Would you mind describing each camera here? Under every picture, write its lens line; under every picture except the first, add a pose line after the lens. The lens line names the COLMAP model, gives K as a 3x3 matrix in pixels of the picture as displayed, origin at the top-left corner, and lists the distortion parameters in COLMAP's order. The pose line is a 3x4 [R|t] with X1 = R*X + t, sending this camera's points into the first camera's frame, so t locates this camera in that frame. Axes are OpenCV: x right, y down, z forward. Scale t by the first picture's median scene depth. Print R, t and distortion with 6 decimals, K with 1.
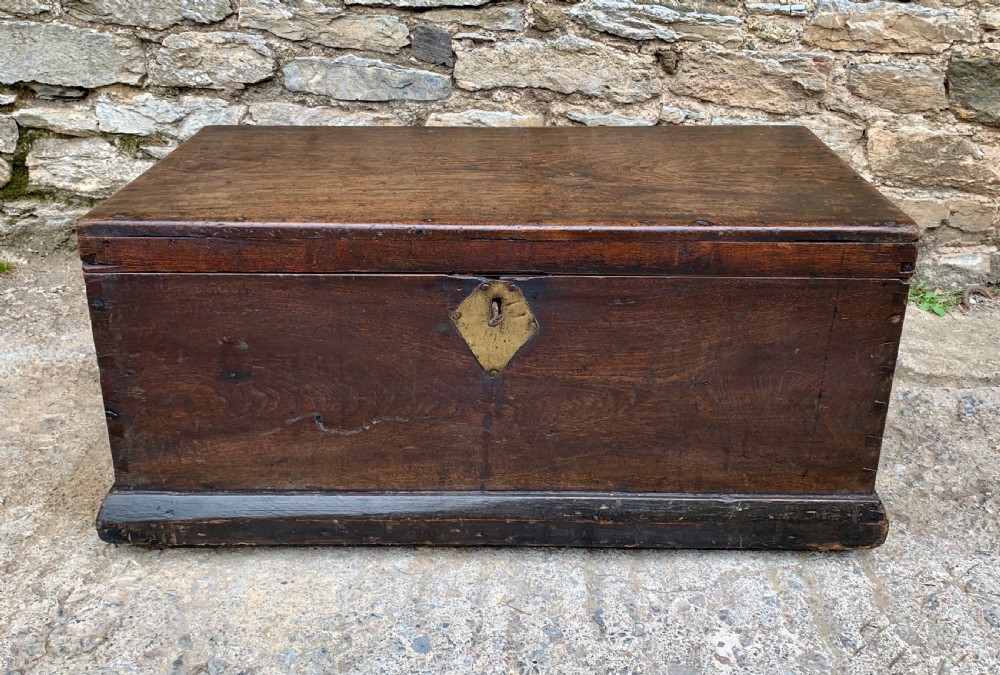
lens RADIAL K [[935.8, 0, 528.9], [0, 935.8, 273.9], [0, 0, 1]] dist [0.031672, 0.000000]
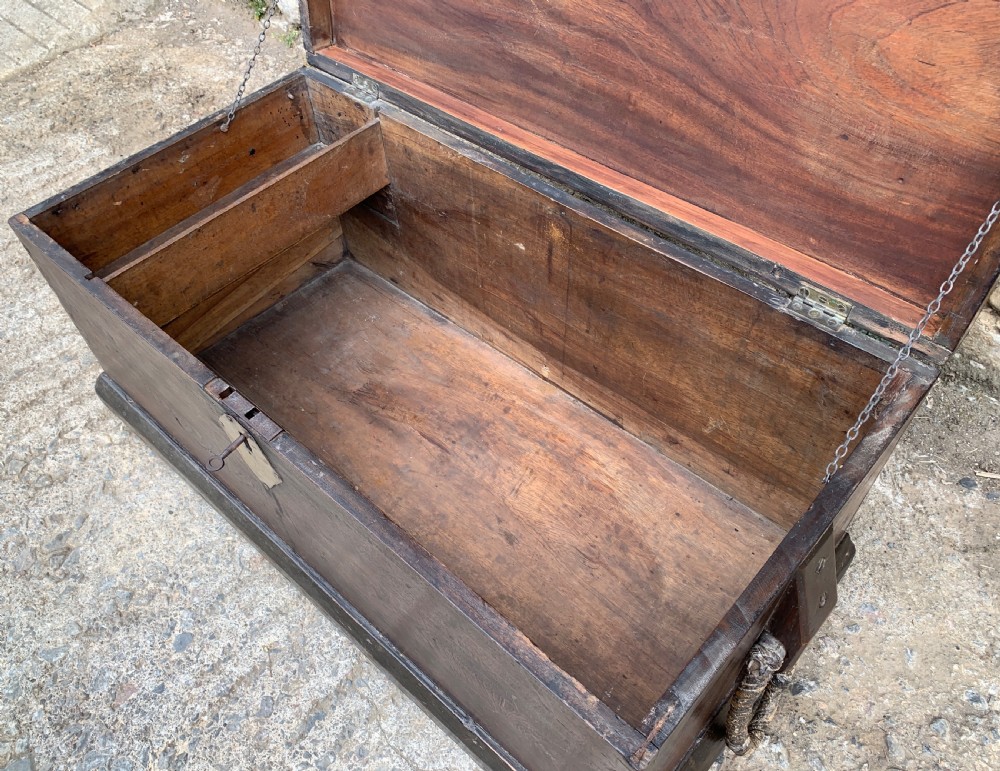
lens RADIAL K [[790.6, 0, 496.8], [0, 790.6, 392.3], [0, 0, 1]] dist [0.004614, 0.017181]
pose [[0.731644, 0.499119, -0.464302, 0.271808], [-0.211085, 0.813511, 0.541888, -0.267487], [0.648182, -0.298462, 0.700558, 0.391464]]
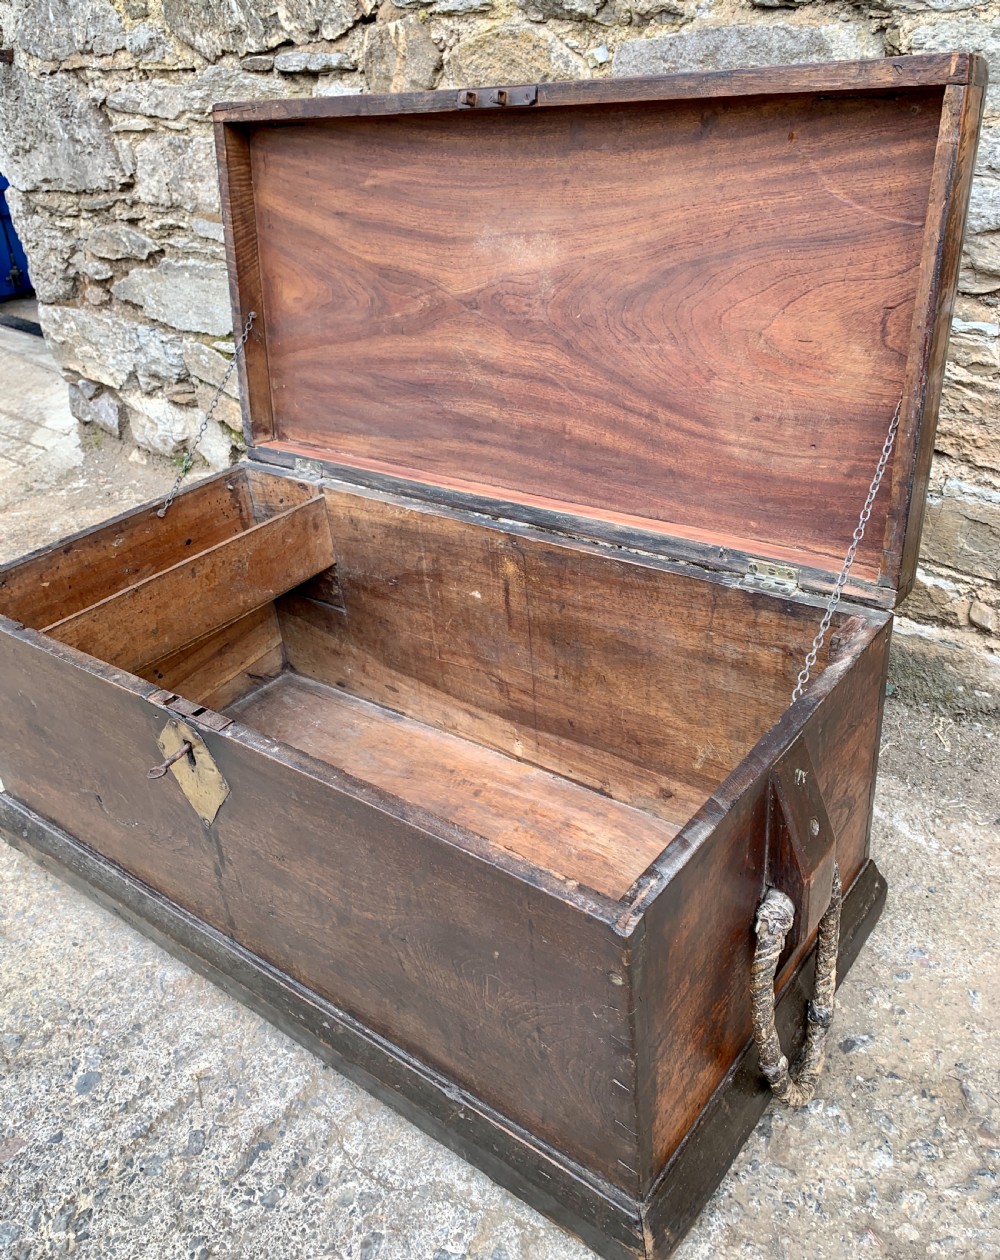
lens RADIAL K [[1042.2, 0, 520.3], [0, 1042.2, 597.0], [0, 0, 1]] dist [0.021113, -0.010992]
pose [[0.789744, 0.229996, -0.568689, 0.401265], [-0.152032, 0.971515, 0.181784, -0.179593], [0.594299, -0.057104, 0.802214, 0.274693]]
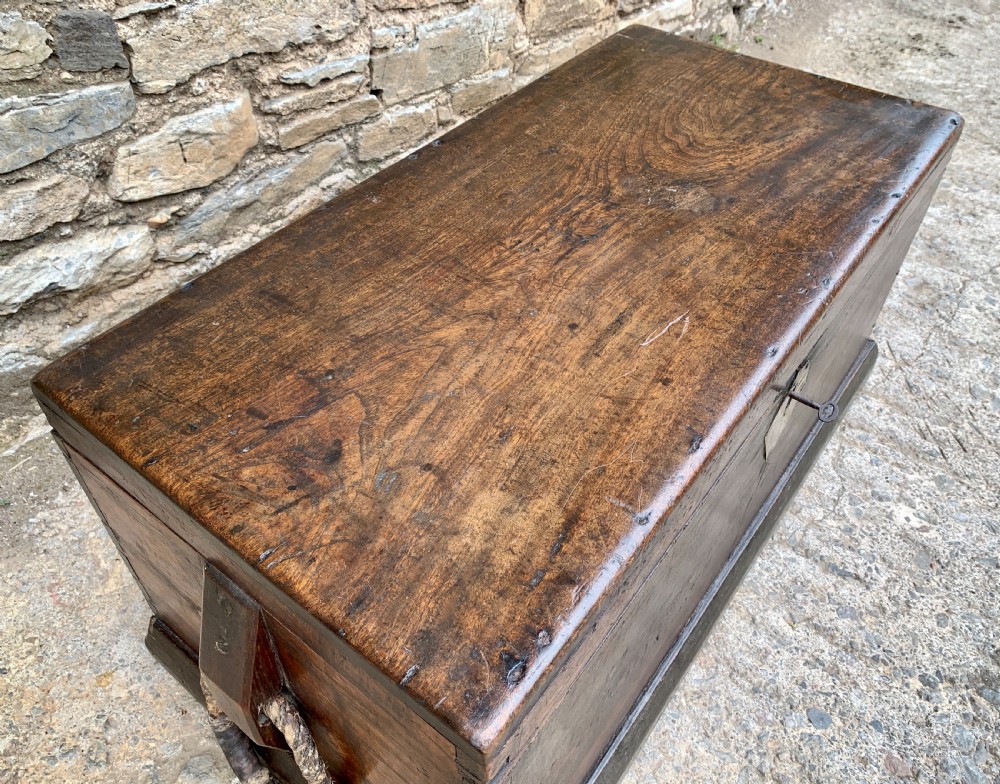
lens RADIAL K [[777.4, 0, 501.4], [0, 777.4, 379.3], [0, 0, 1]] dist [0.010245, -0.002471]
pose [[0.618714, -0.551839, 0.559166, -0.342943], [0.294236, 0.822721, 0.486370, -0.232891], [-0.728435, -0.136397, 0.671400, 0.437742]]
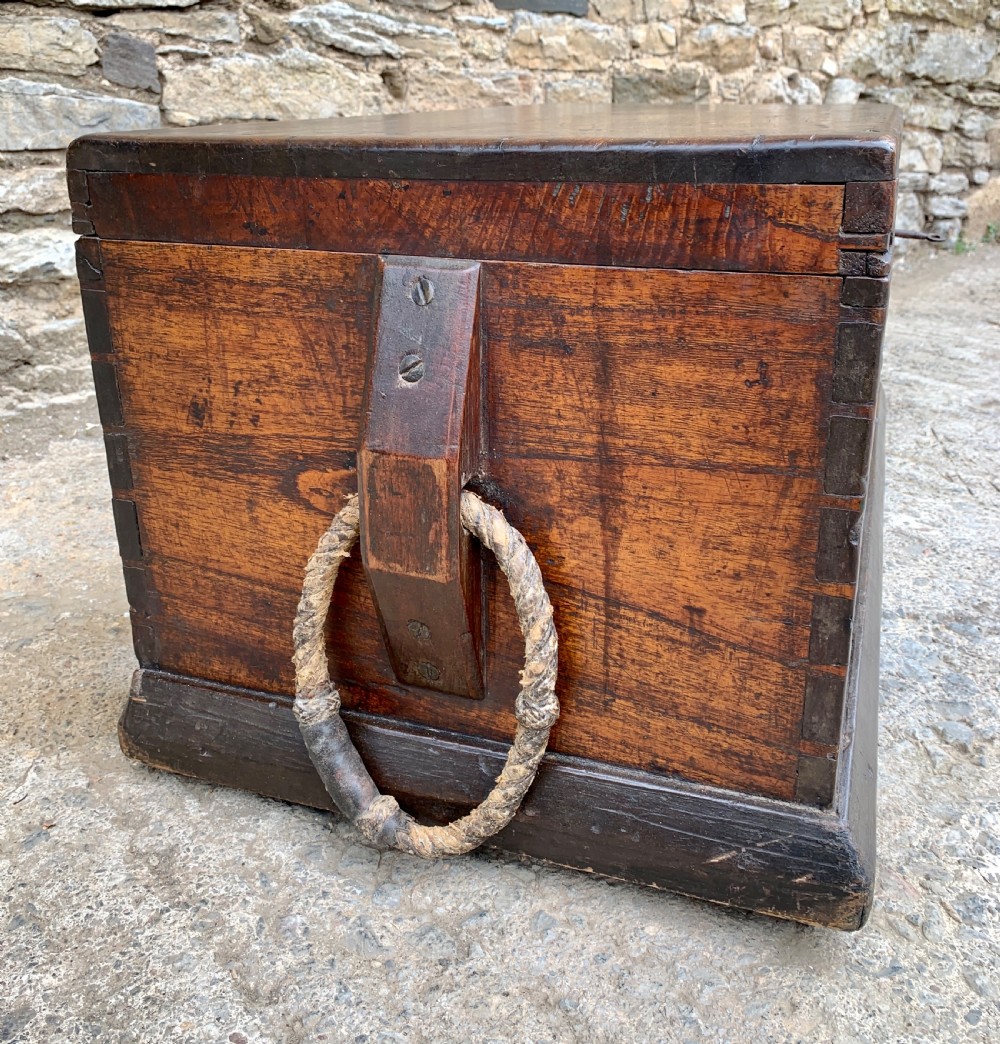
lens RADIAL K [[1006.5, 0, 525.6], [0, 1006.5, 456.1], [0, 0, 1]] dist [0.004927, 0.000000]
pose [[0.732702, -0.249745, 0.633068, -0.452657], [0.276012, 0.959341, 0.059008, 0.088652], [-0.622065, 0.131499, 0.771844, 0.245907]]
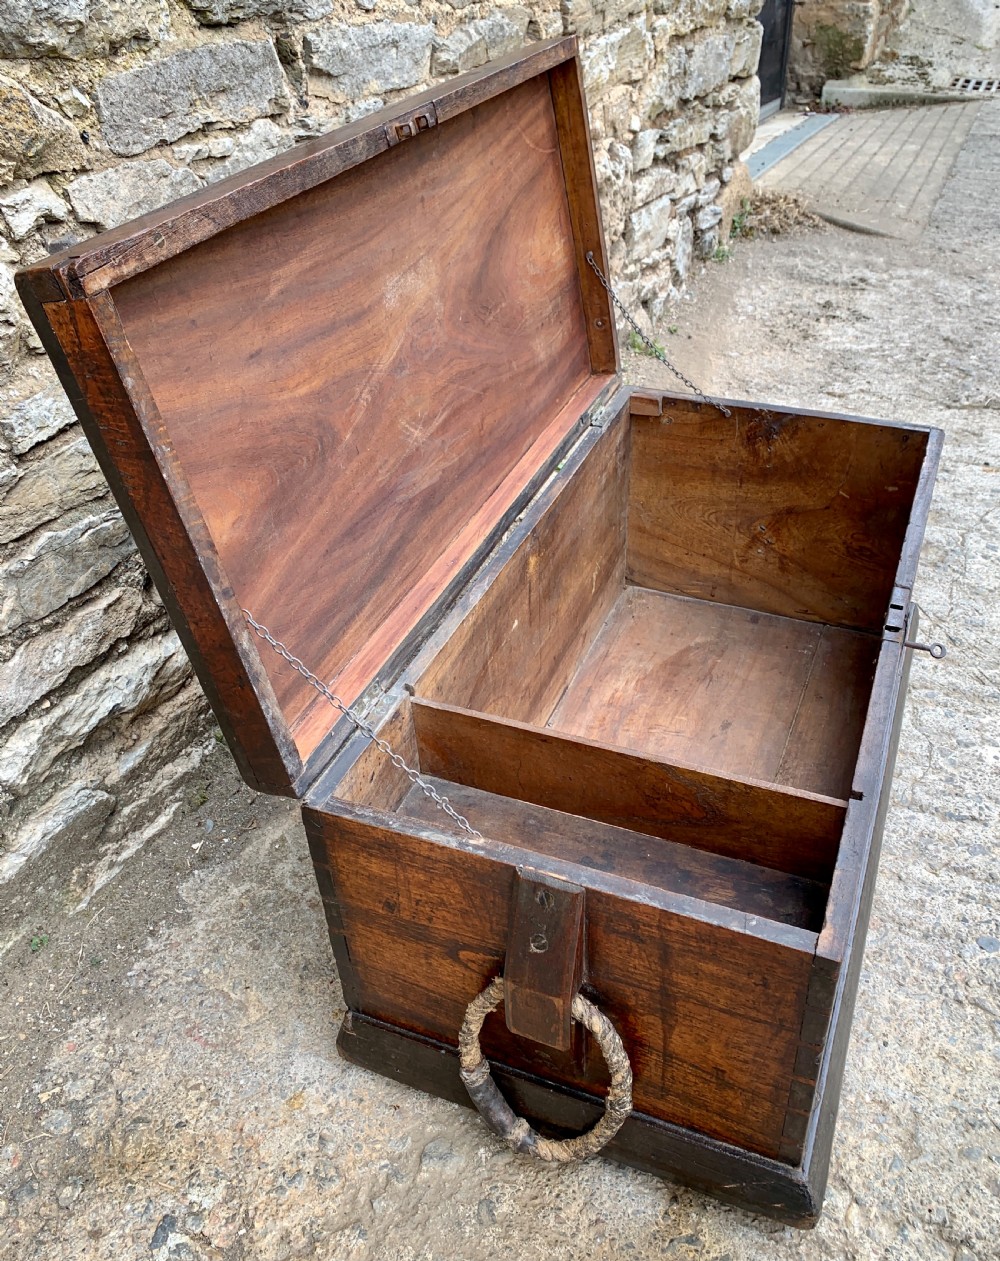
lens RADIAL K [[1043.0, 0, 539.9], [0, 1043.0, 629.8], [0, 0, 1]] dist [0.021113, -0.010992]
pose [[0.380155, -0.567585, 0.730294, -0.562661], [0.385033, 0.815019, 0.433005, -0.345020], [-0.840971, 0.116579, 0.528373, 0.450776]]
